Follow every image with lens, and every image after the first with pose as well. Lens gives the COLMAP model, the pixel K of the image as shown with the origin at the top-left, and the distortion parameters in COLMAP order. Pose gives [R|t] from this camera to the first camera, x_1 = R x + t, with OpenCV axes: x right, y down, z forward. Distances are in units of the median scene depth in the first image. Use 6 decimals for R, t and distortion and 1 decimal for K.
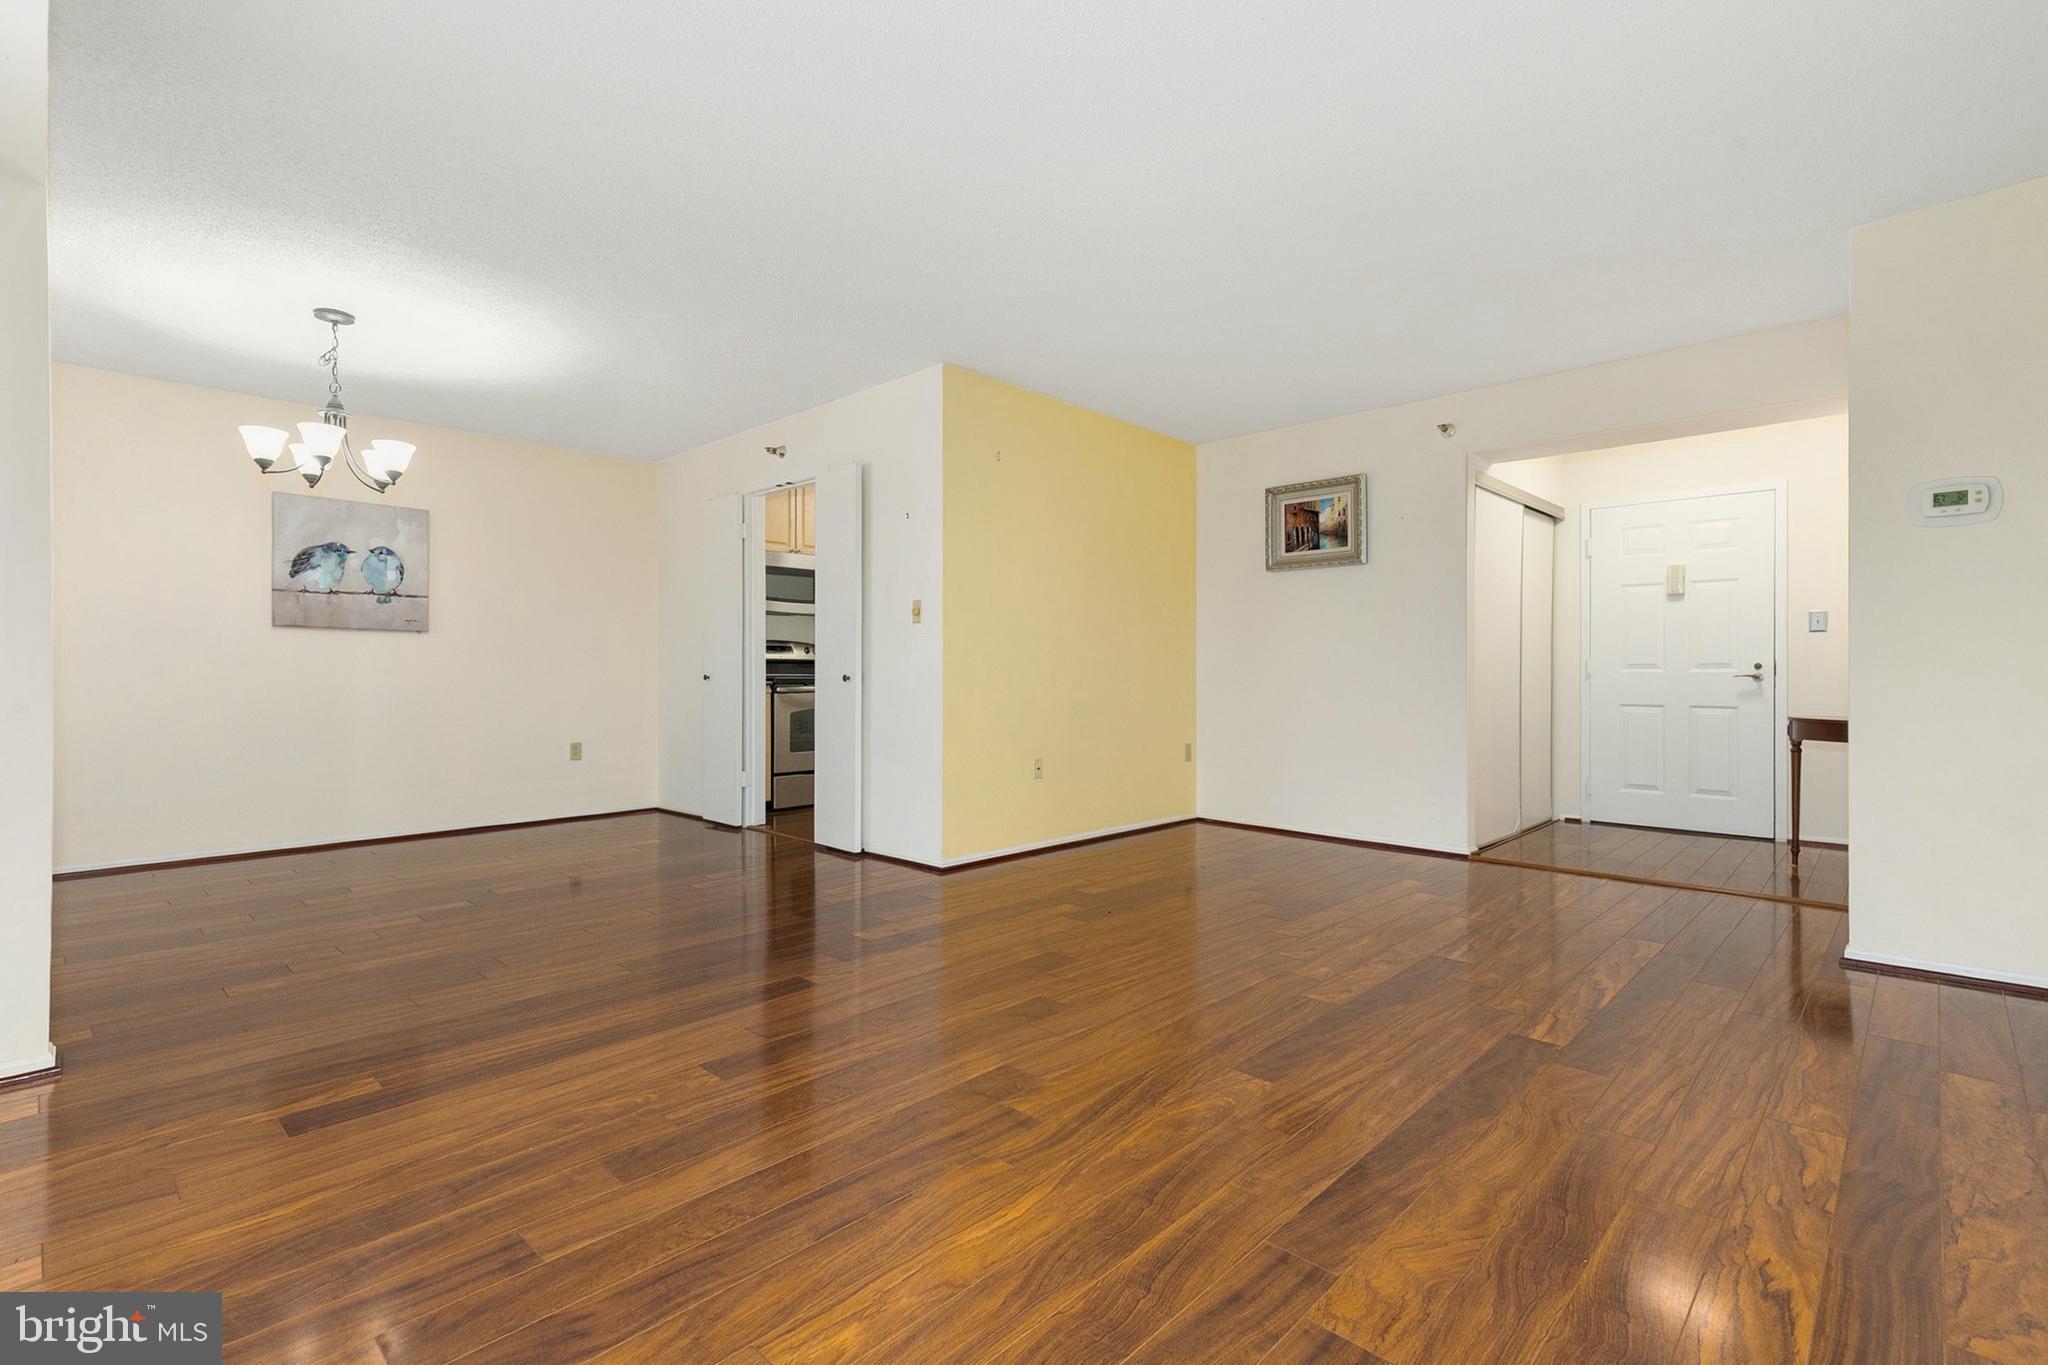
lens RADIAL K [[928.0, 0, 1028.0], [0, 928.0, 686.4], [0, 0, 1]] dist [0.005690, -0.000082]
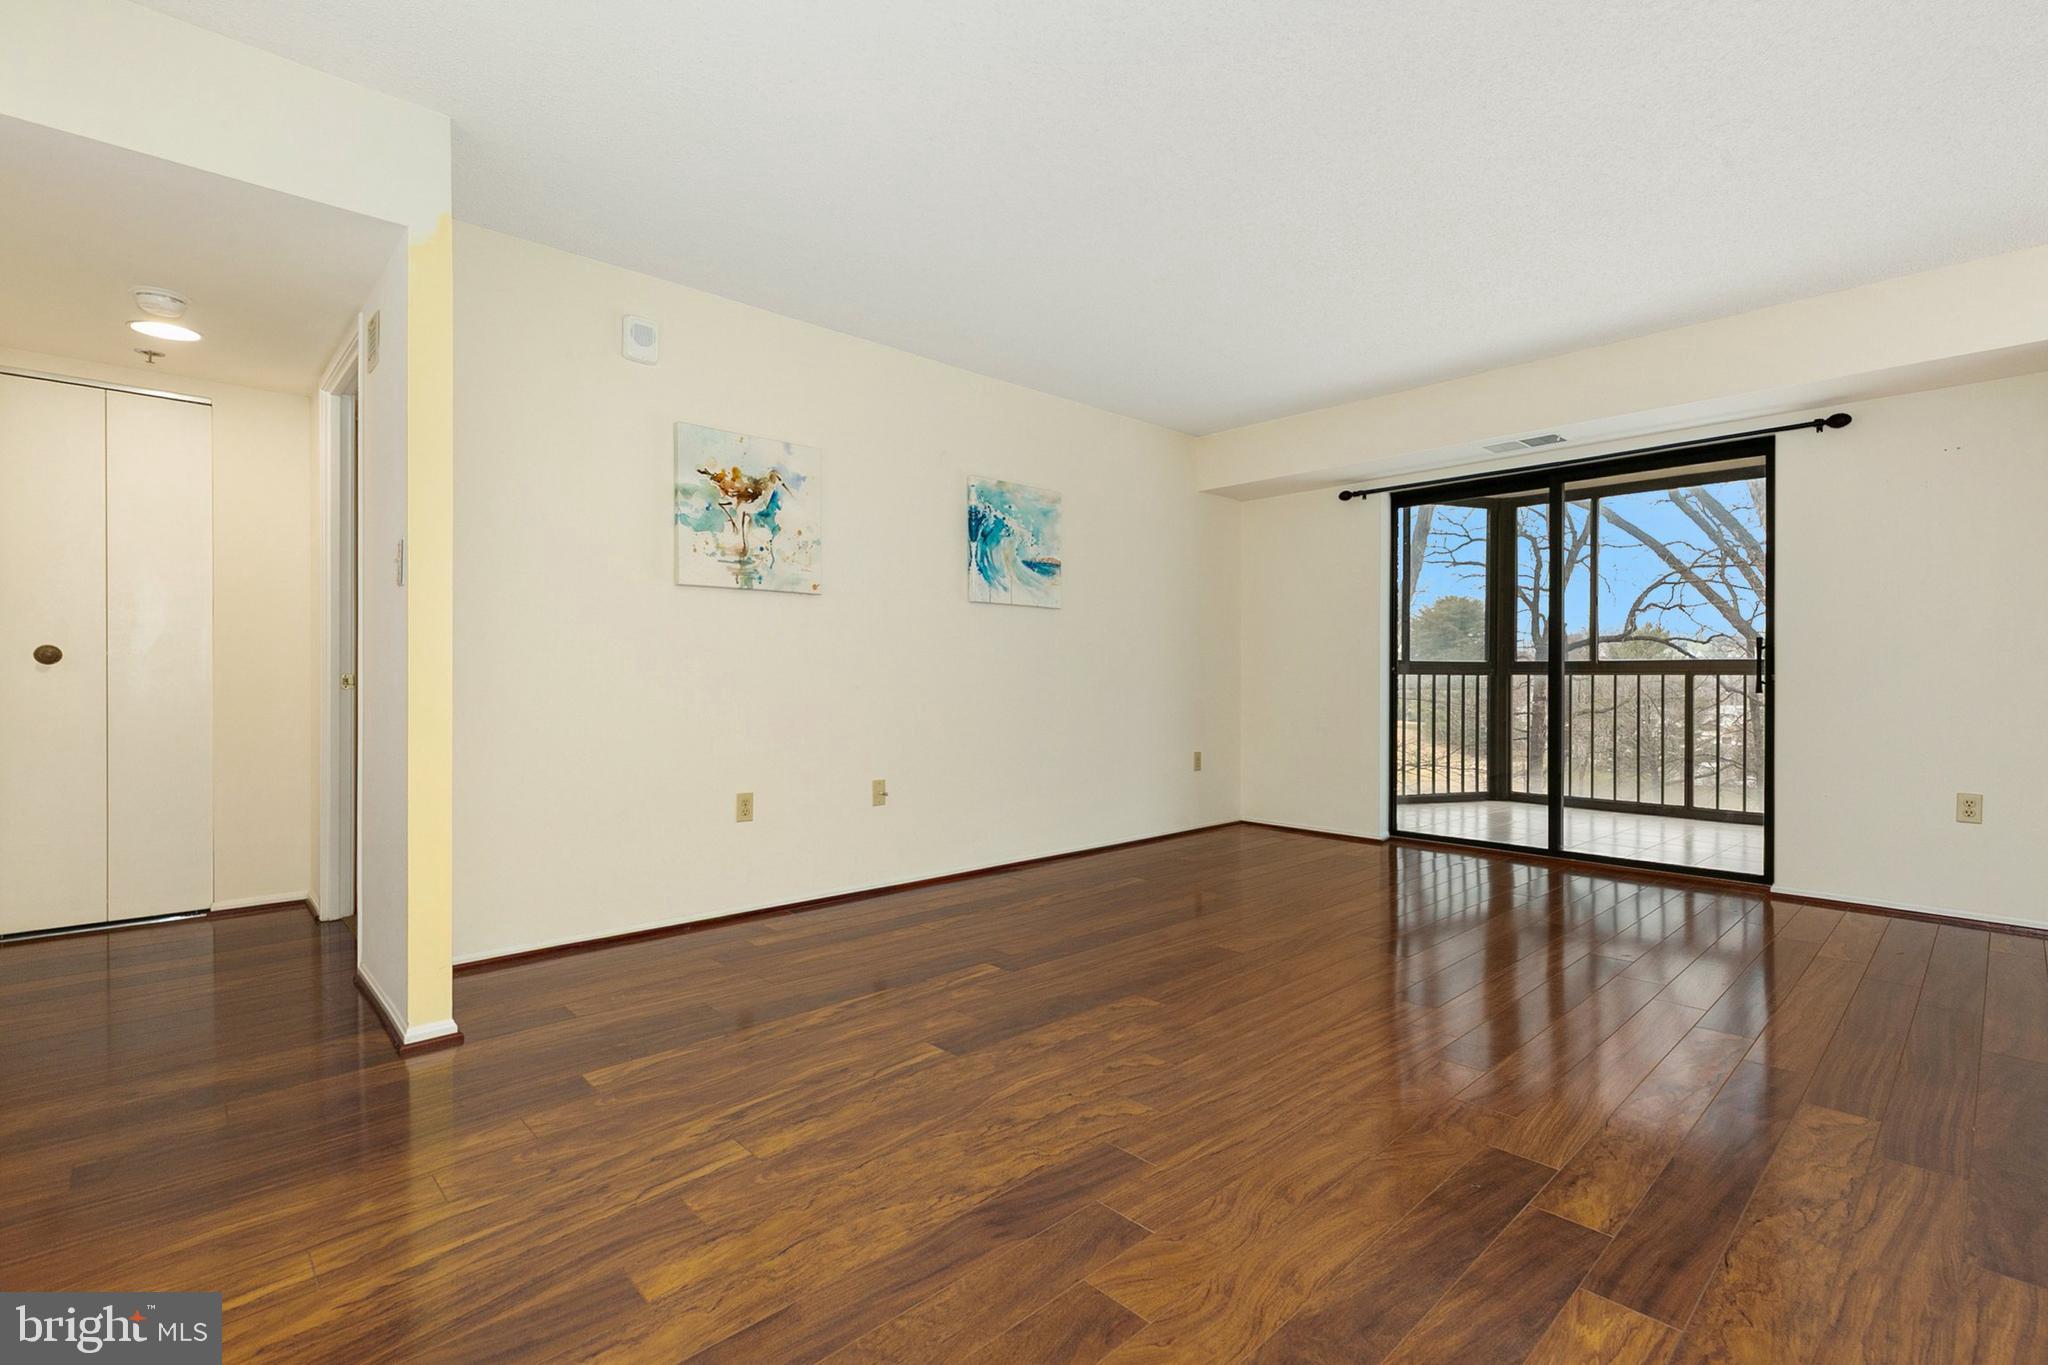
lens RADIAL K [[928.0, 0, 1024.8], [0, 928.0, 675.5], [0, 0, 1]] dist [0.005690, -0.000082]
pose [[-0.998140, 0.001522, 0.060945, 0.377165], [0.002637, 0.999831, 0.018207, -0.033477], [-0.060907, 0.018334, -0.997975, 1.958274]]
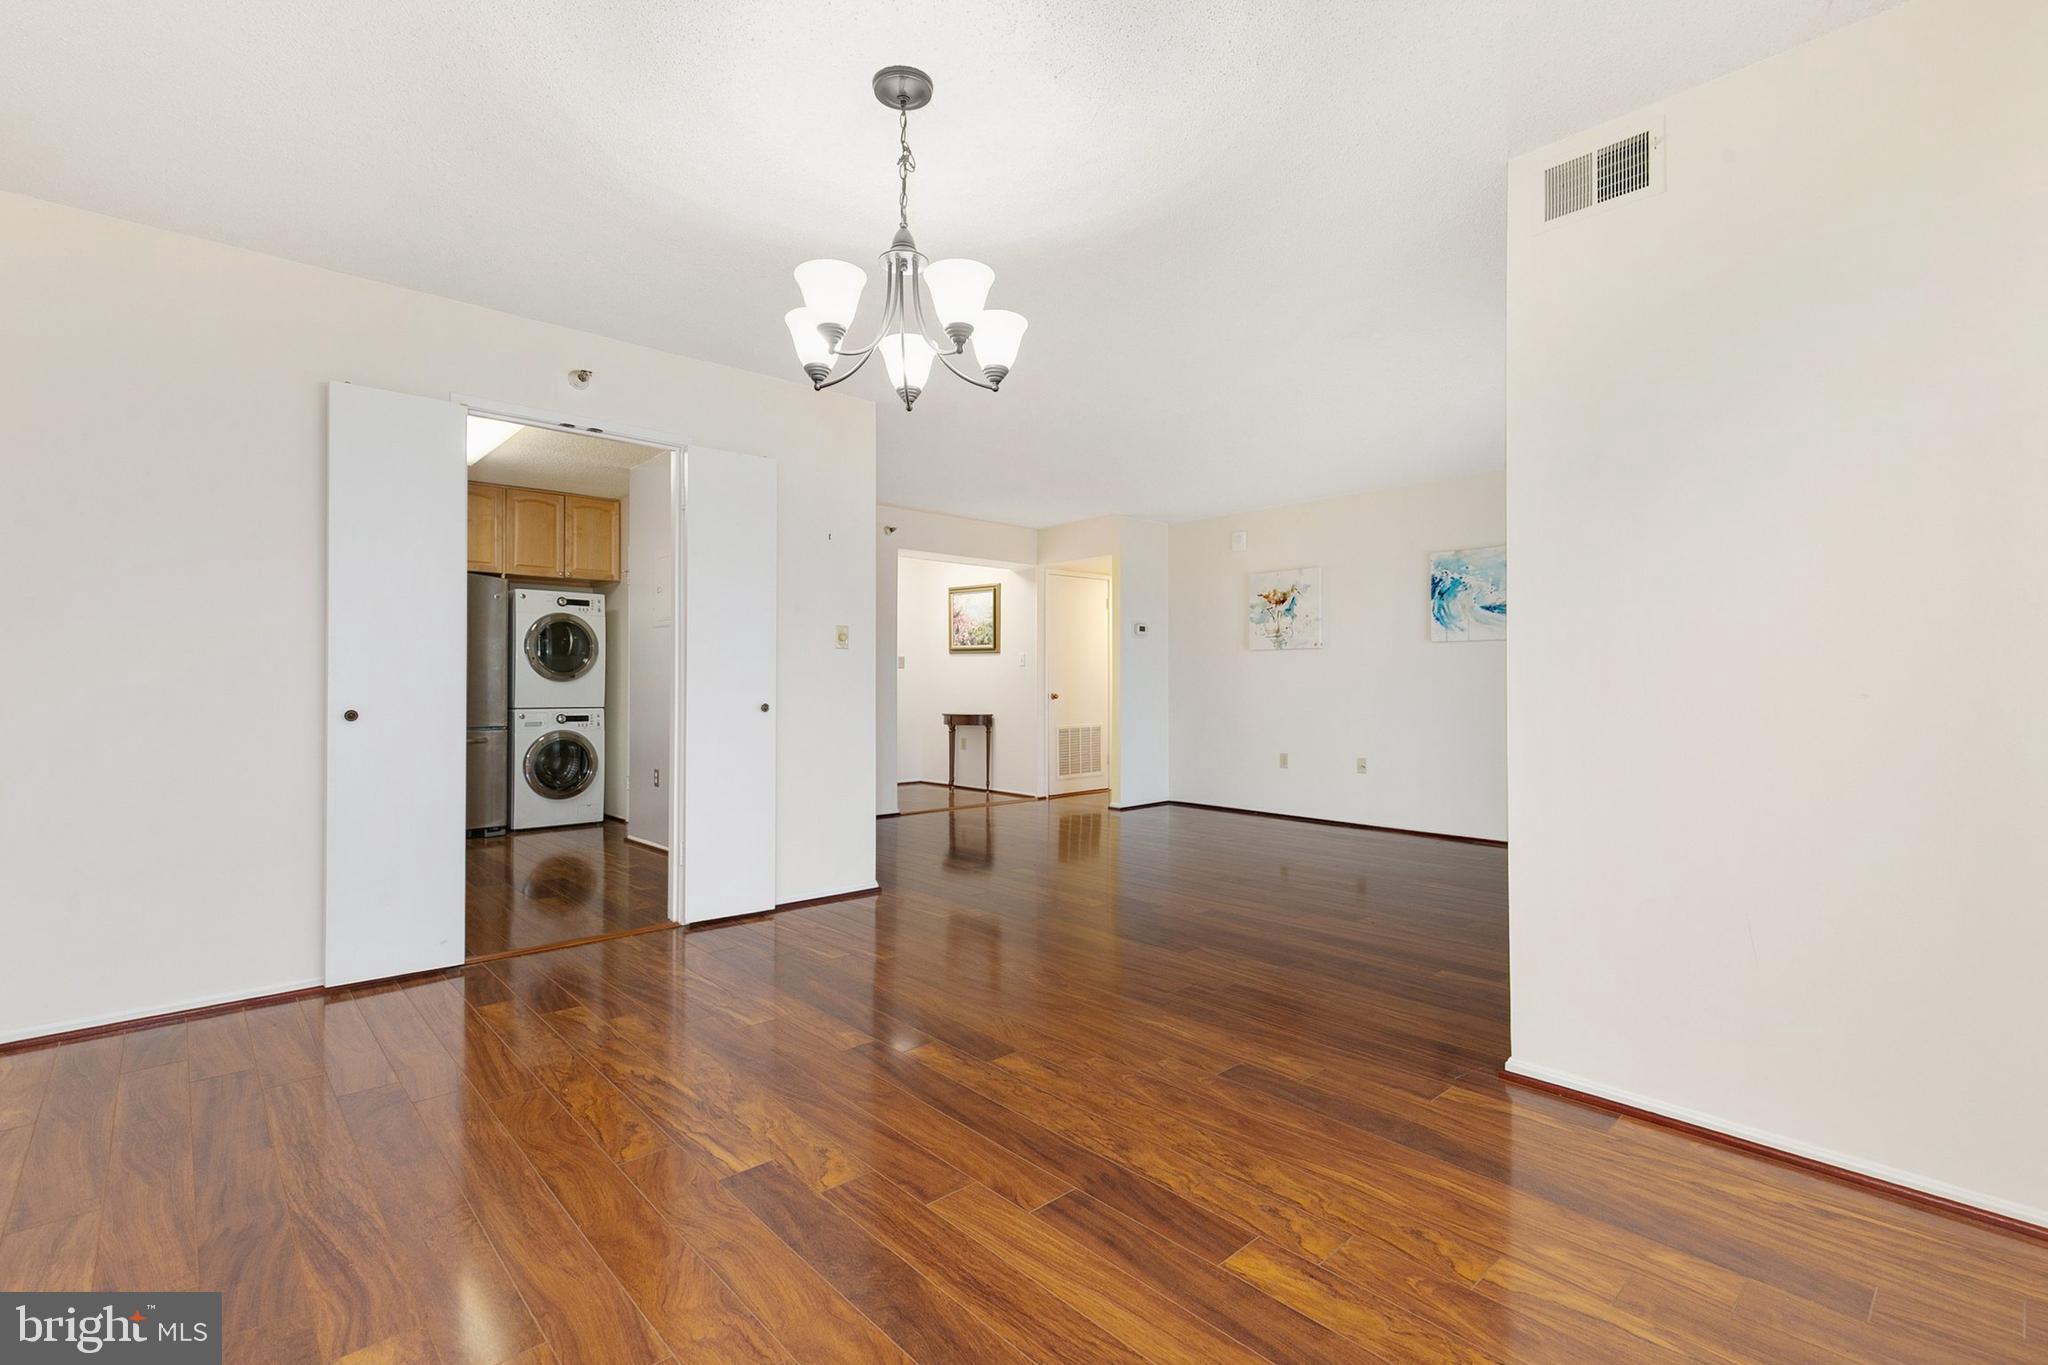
lens RADIAL K [[928.0, 0, 1021.9], [0, 928.0, 684.9], [0, 0, 1]] dist [0.005690, -0.000082]
pose [[0.082952, 0.002620, 0.996550, -1.743524], [0.018185, 0.999826, -0.004142, -0.036359], [-0.996388, 0.018466, 0.082890, 1.189461]]
